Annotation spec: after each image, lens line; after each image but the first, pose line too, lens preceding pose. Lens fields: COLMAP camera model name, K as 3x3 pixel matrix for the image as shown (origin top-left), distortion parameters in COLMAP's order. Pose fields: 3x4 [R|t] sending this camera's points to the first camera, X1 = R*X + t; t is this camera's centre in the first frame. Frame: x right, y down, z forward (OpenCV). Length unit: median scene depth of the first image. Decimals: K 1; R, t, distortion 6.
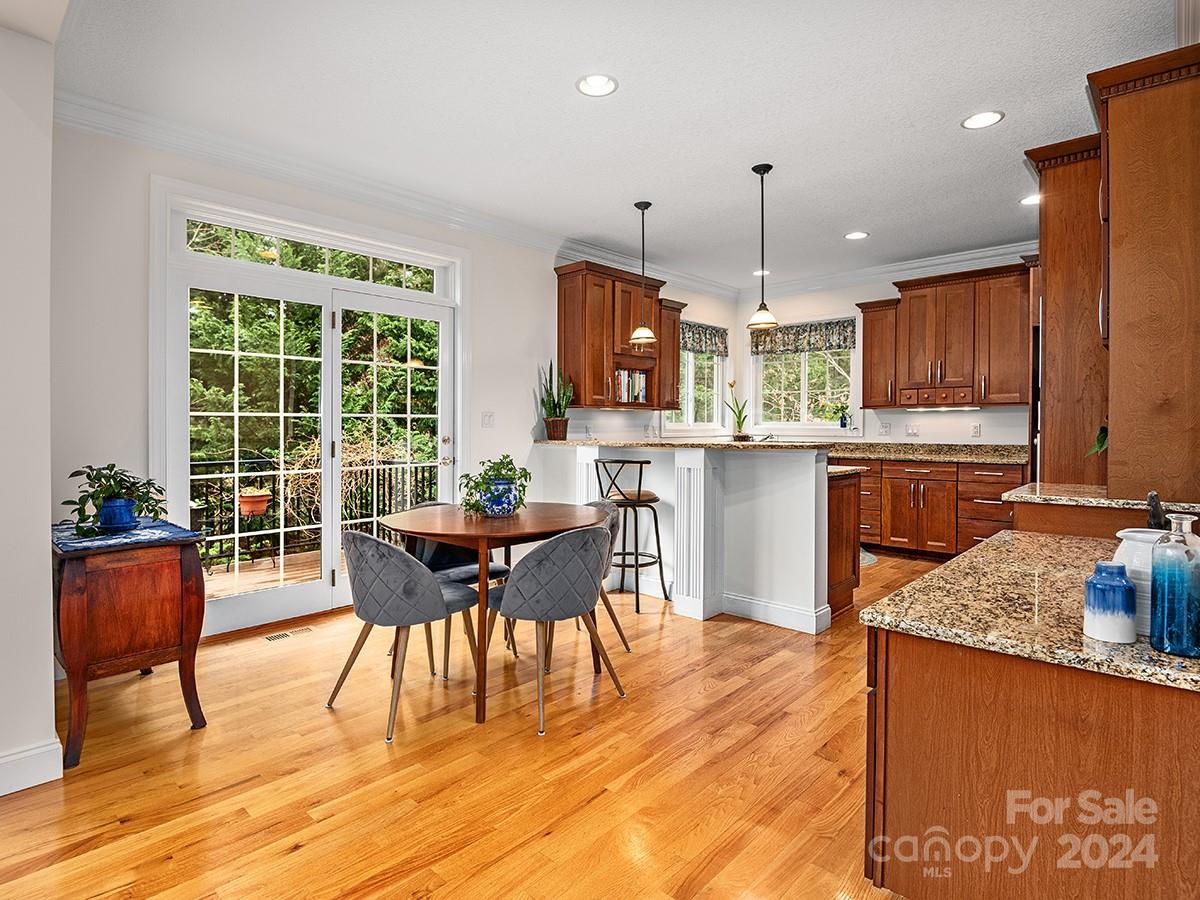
lens RADIAL K [[627.1, 0, 600.0], [0, 627.1, 450.0], [0, 0, 1]] dist [-0.037803, -0.000923]
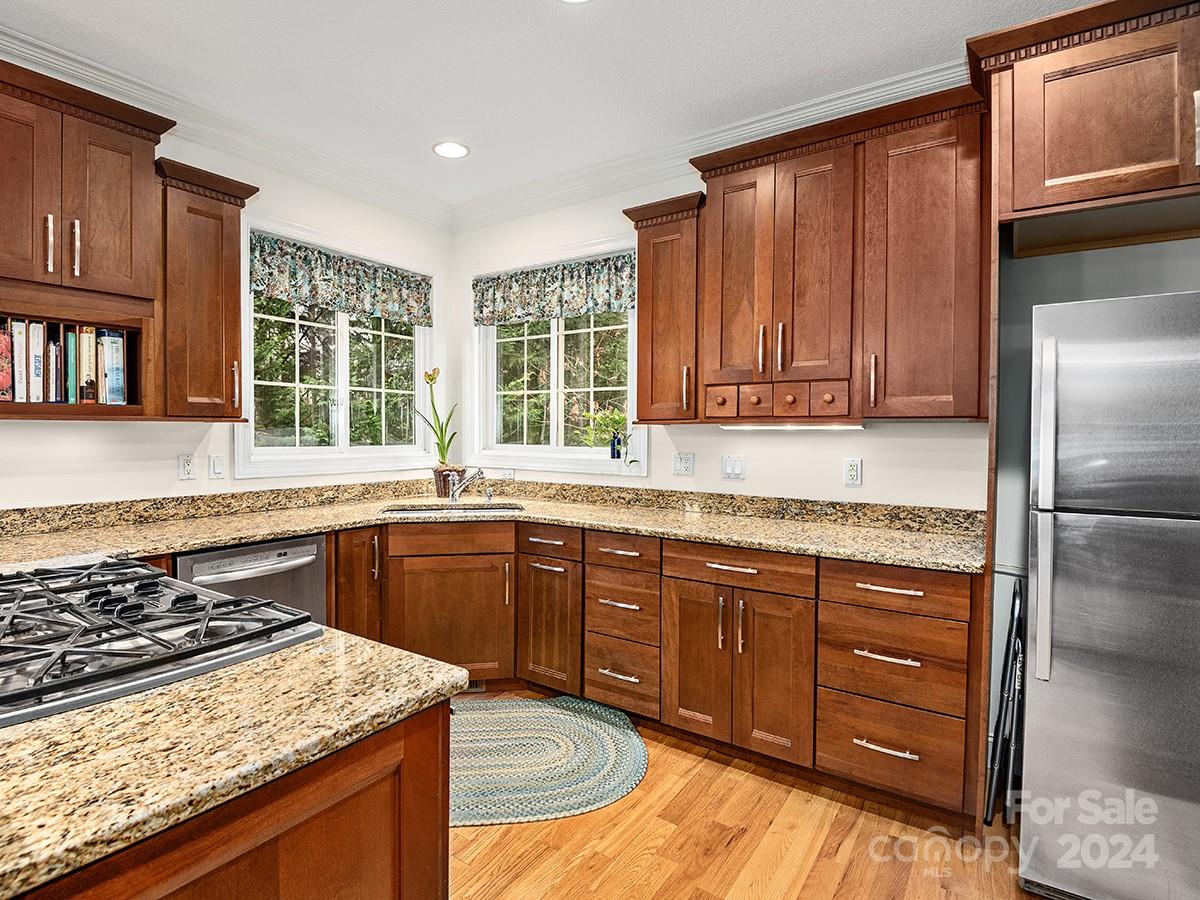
lens RADIAL K [[594.2, 0, 600.0], [0, 594.2, 450.0], [0, 0, 1]] dist [-0.001089, -0.000264]
pose [[0.985926, 0.004652, 0.167119, 0.325520], [-0.003368, 0.999963, -0.007964, -0.043522], [-0.167150, 0.007289, 0.985905, 0.559168]]
